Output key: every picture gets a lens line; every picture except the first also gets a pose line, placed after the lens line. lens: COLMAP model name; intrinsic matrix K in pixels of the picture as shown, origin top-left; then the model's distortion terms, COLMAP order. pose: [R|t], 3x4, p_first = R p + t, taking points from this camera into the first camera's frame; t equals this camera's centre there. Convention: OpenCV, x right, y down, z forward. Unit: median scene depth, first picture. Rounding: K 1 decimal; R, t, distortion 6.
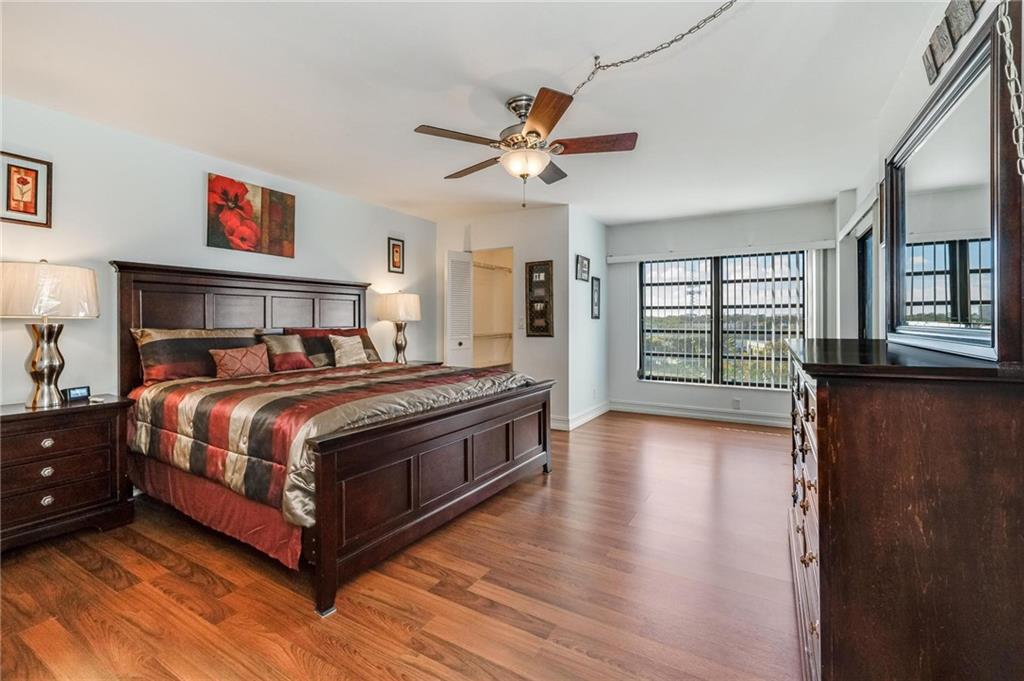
lens RADIAL K [[440.9, 0, 511.9], [0, 440.9, 316.2], [0, 0, 1]] dist [-0.000389, -0.000026]
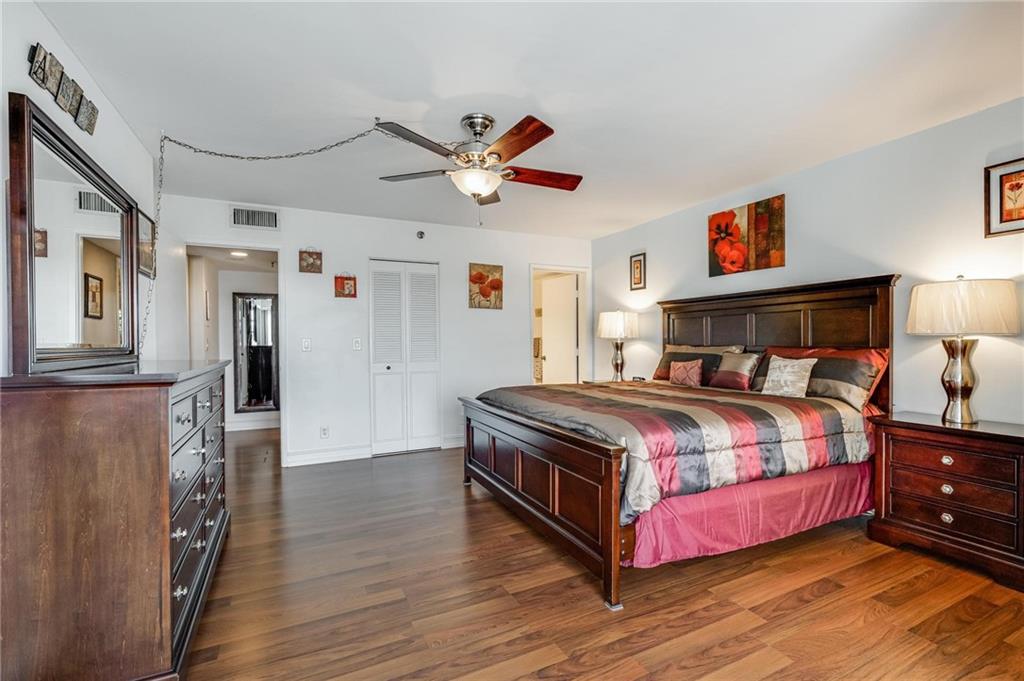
lens RADIAL K [[464.4, 0, 510.4], [0, 464.4, 330.2], [0, 0, 1]] dist [-0.000996, -0.000142]
pose [[-0.553876, -0.017727, -0.832410, 0.607720], [0.016787, 0.999332, -0.032452, 0.016568], [0.832430, -0.031948, -0.553208, 1.138971]]
